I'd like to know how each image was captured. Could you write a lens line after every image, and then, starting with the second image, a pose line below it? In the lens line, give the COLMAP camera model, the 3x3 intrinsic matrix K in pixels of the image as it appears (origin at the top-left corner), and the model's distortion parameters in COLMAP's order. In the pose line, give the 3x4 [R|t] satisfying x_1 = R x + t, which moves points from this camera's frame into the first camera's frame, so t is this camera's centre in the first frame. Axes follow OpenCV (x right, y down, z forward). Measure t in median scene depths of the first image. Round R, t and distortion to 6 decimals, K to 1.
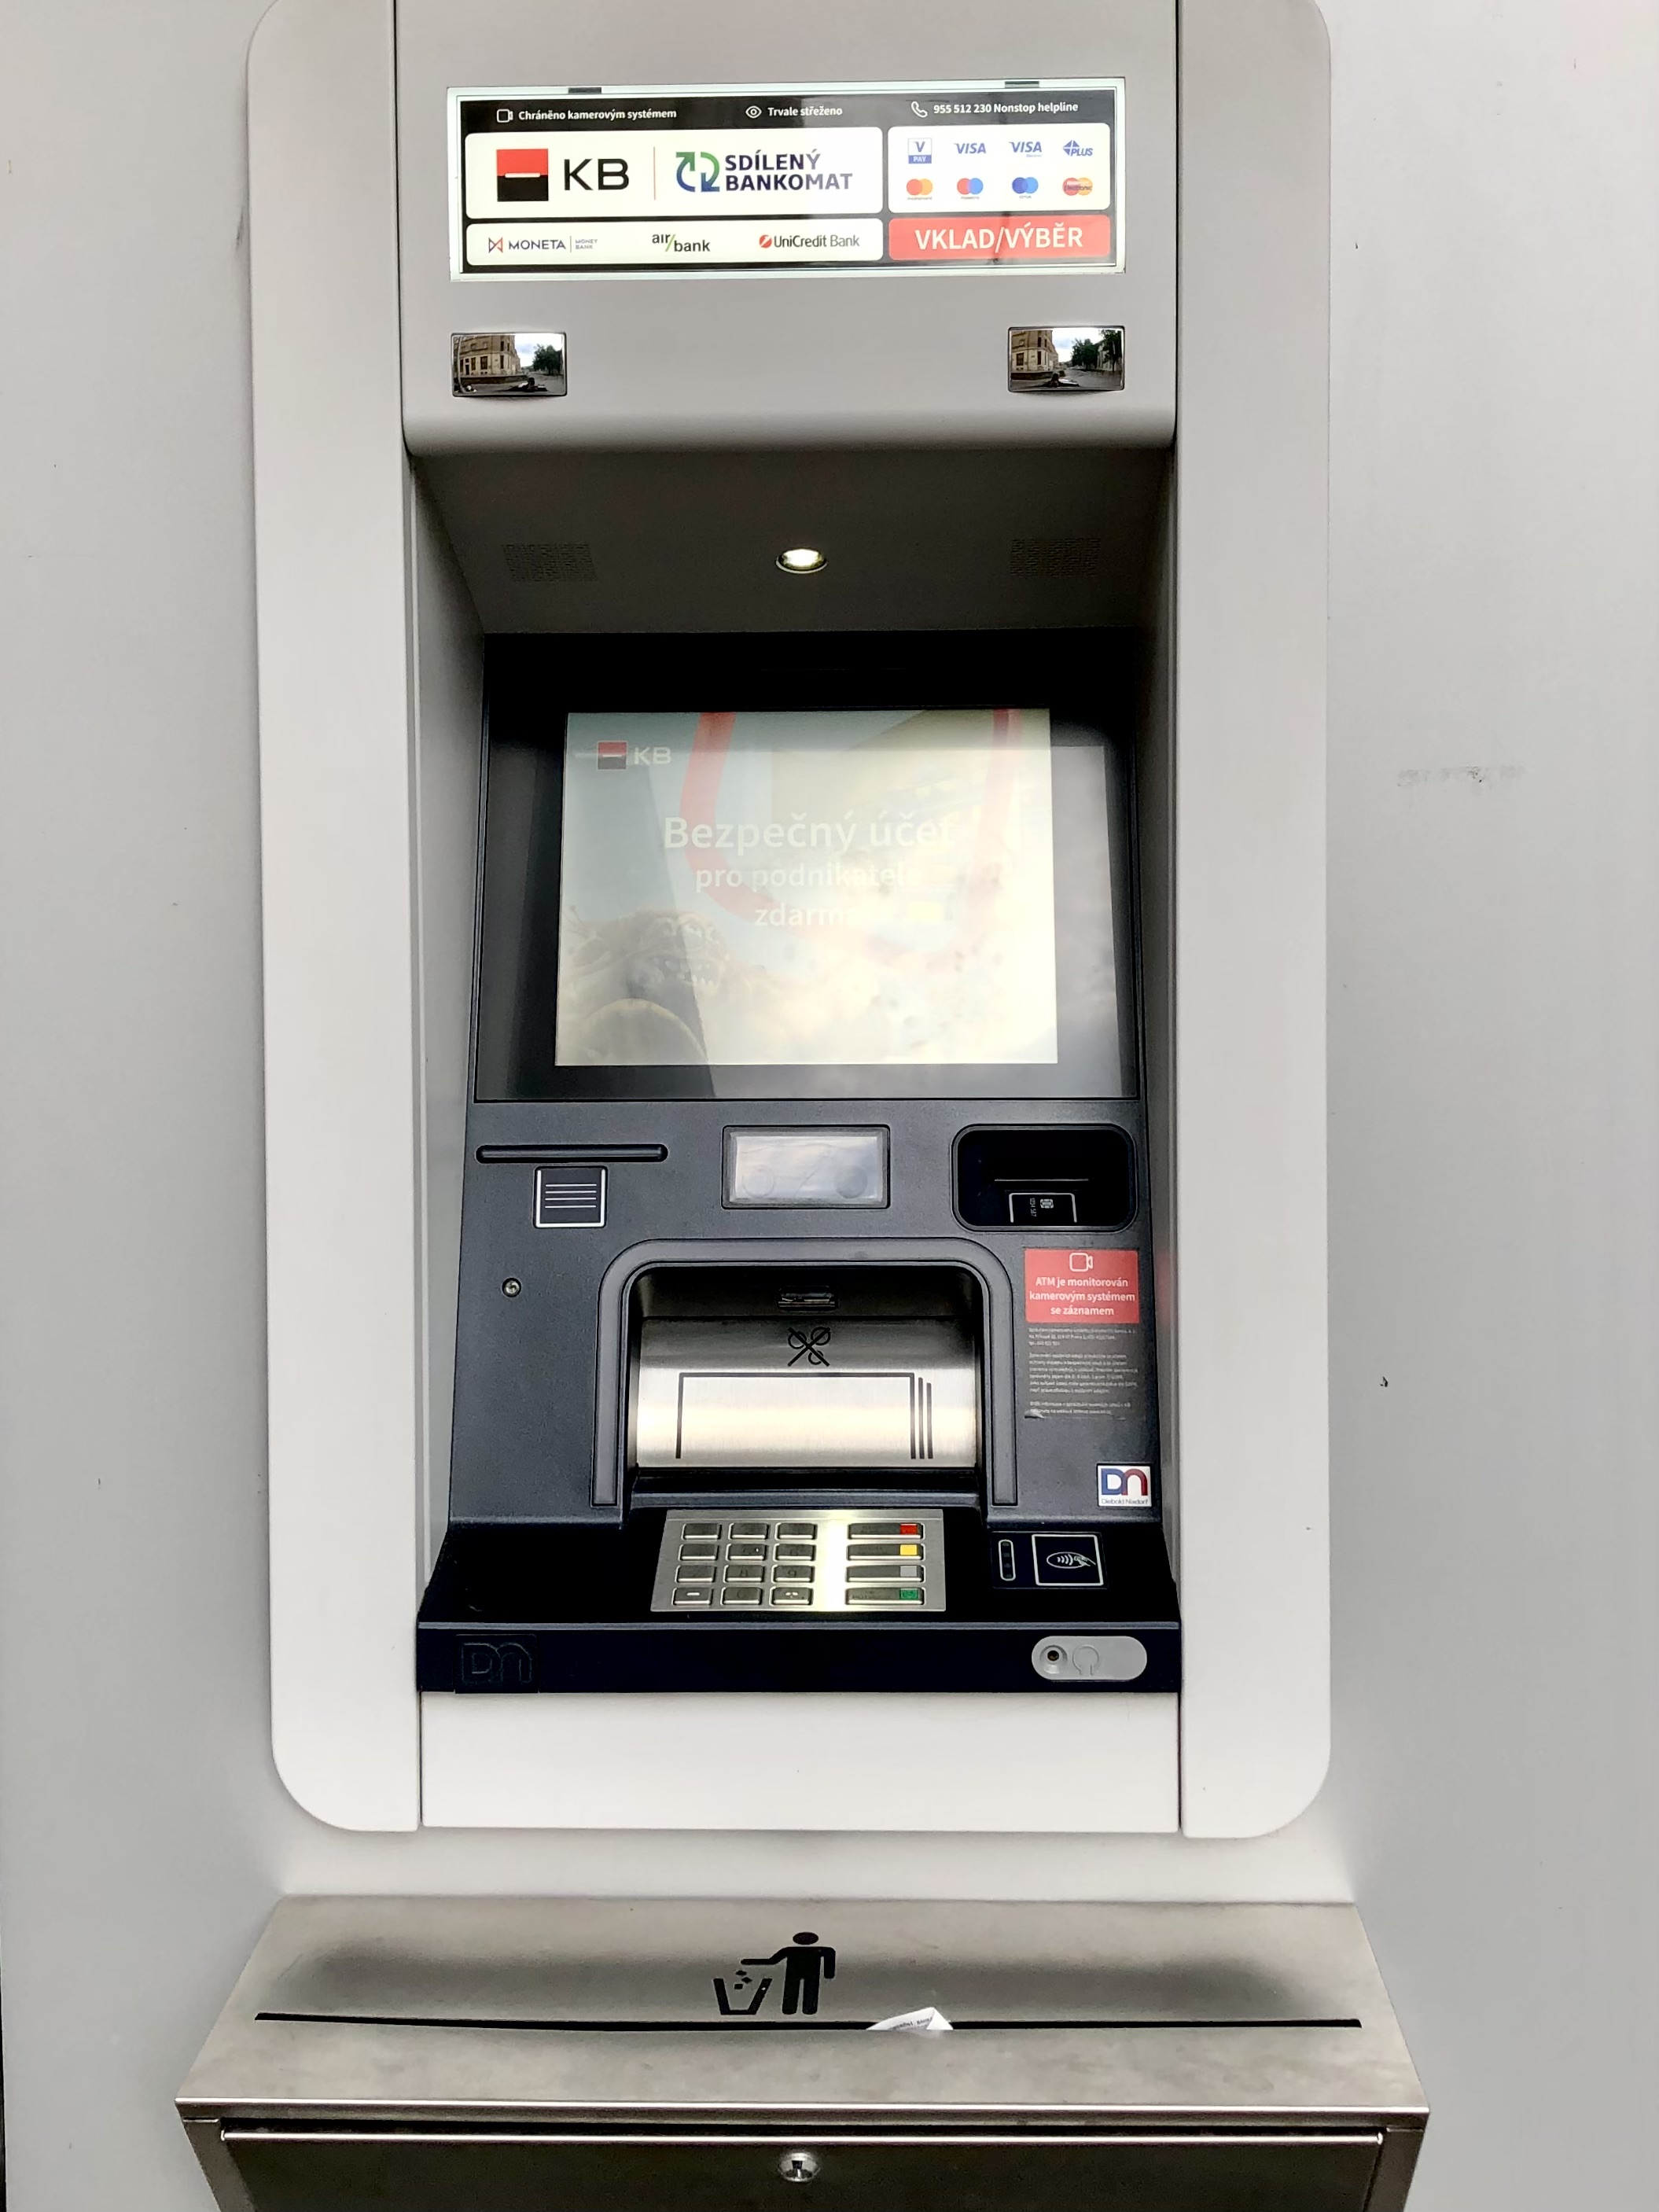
lens RADIAL K [[6194.7, 0, 828.4], [0, 6194.7, 1105.3], [0, 0, 1]] dist [0.094200, 0.000000]
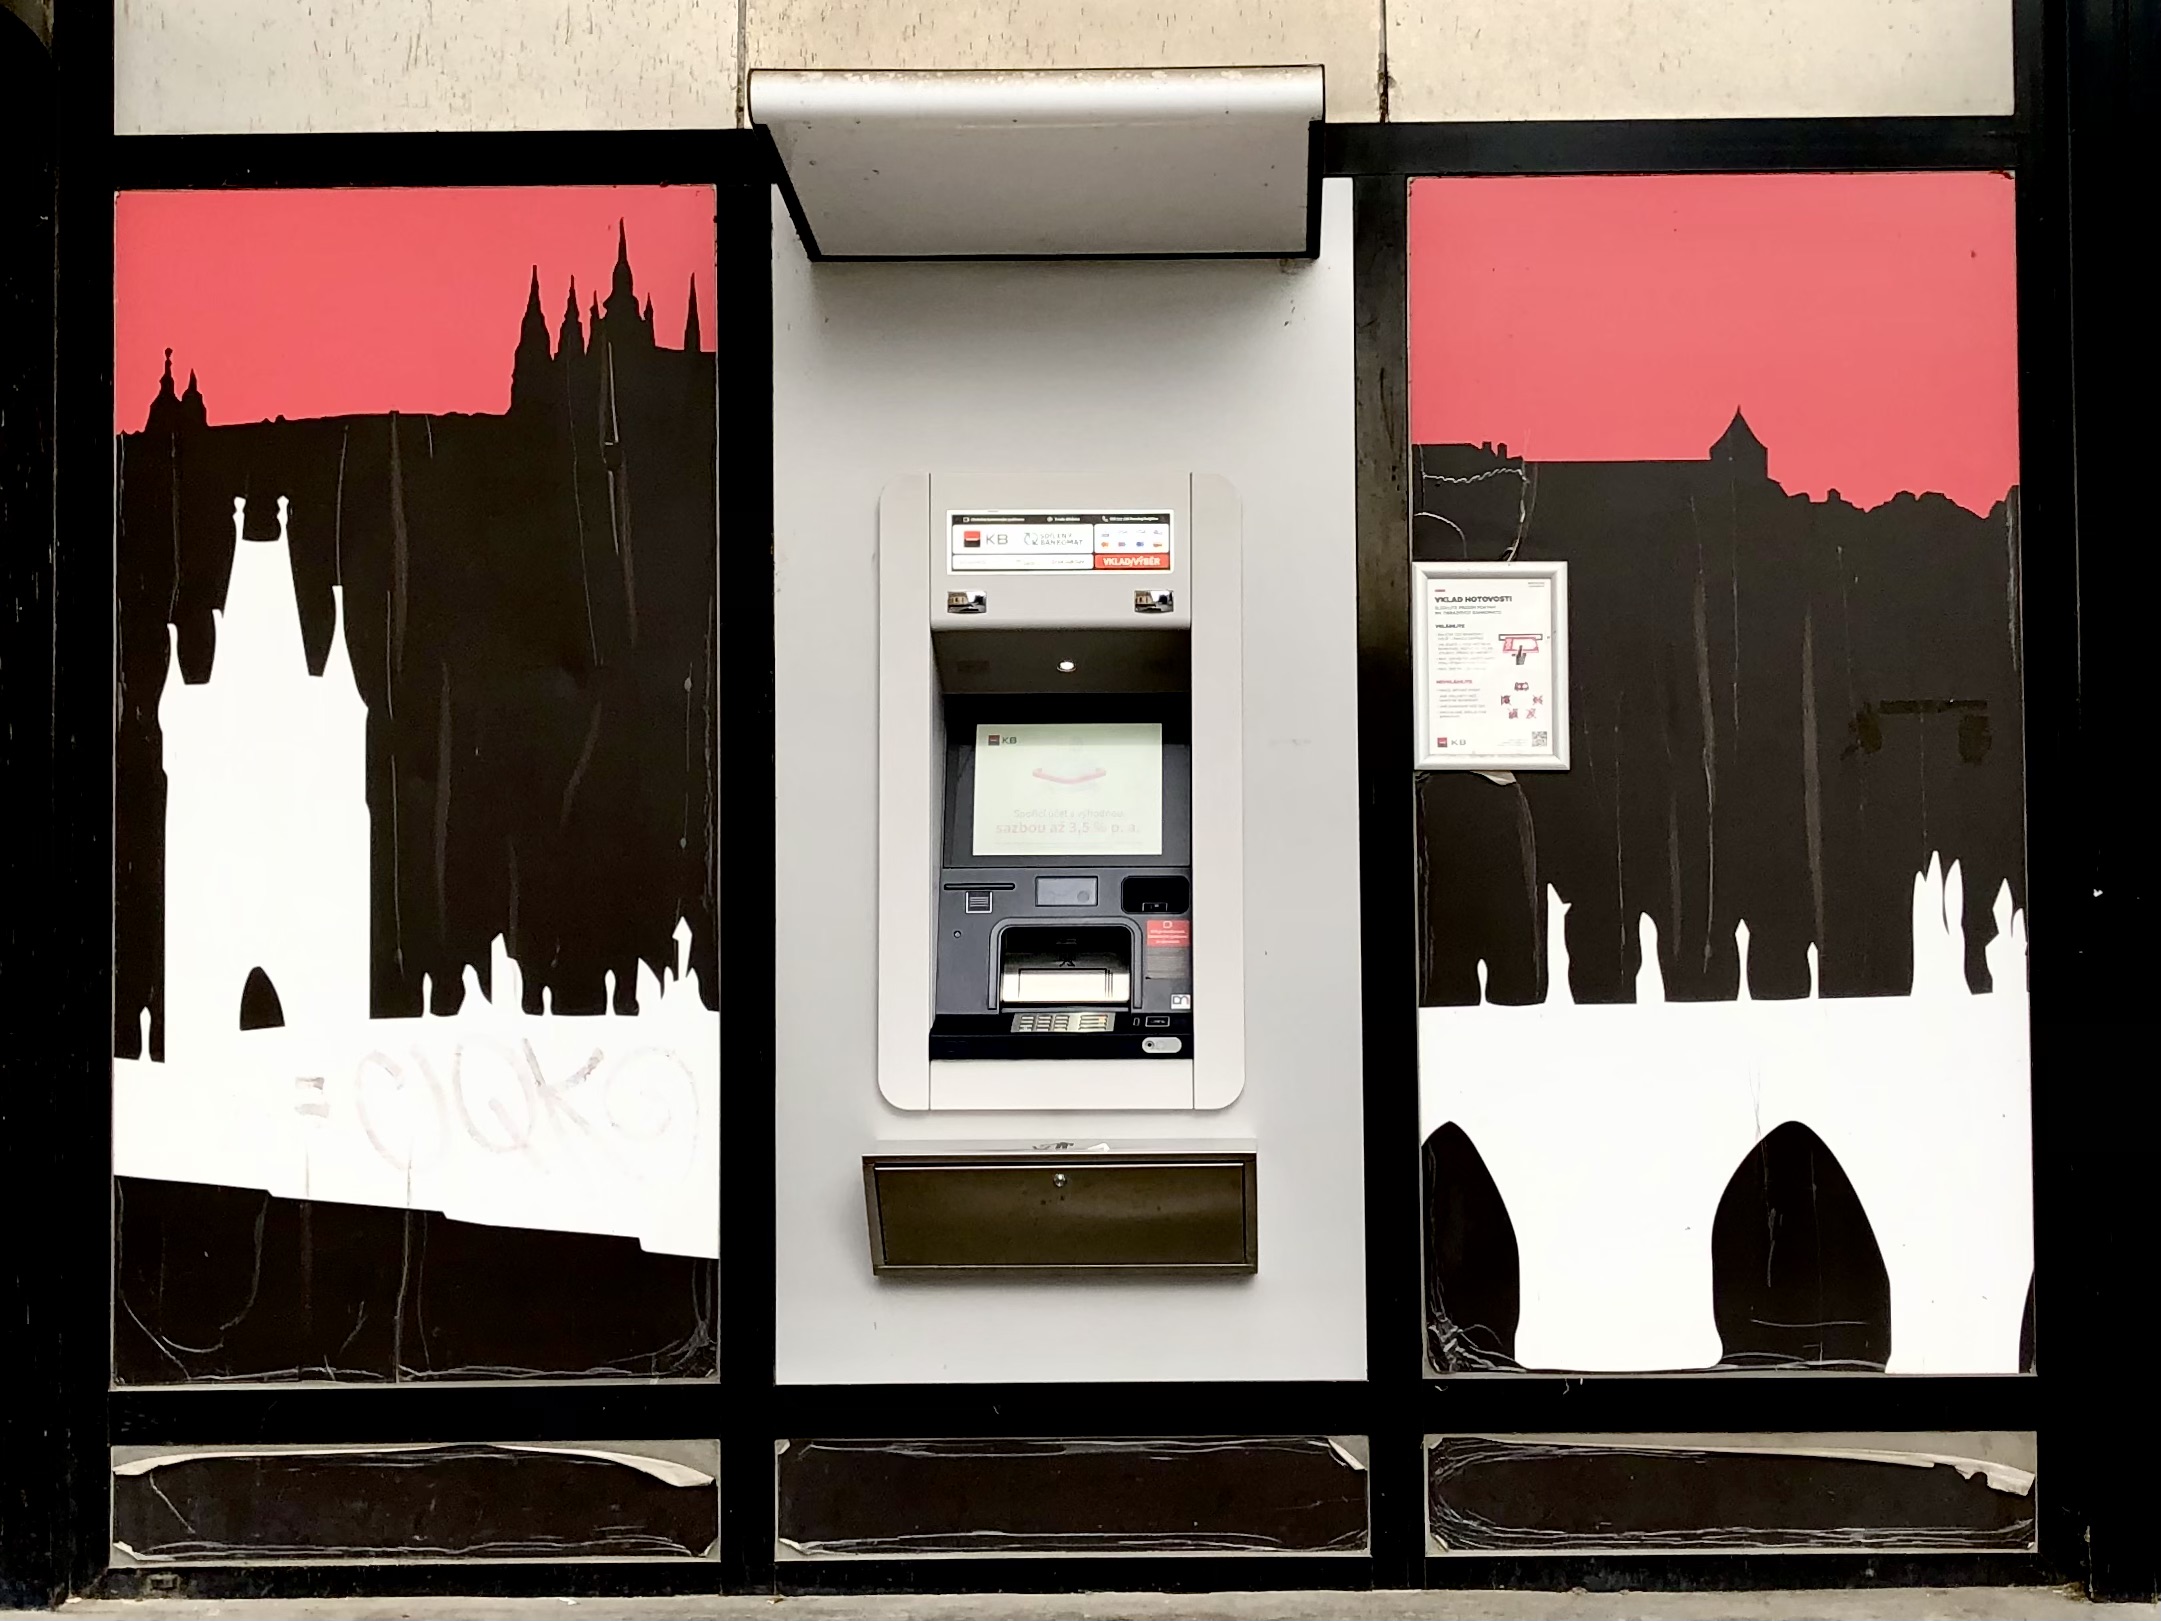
lens RADIAL K [[6052.2, 0, 1080.9], [0, 6052.2, 810.0], [0, 0, 1]] dist [0.094200, 0.000000]
pose [[0.999960, 0.006135, -0.006461, 0.021518], [-0.006515, 0.998147, -0.060503, 0.149067], [0.006078, 0.060543, 0.998147, -1.814258]]
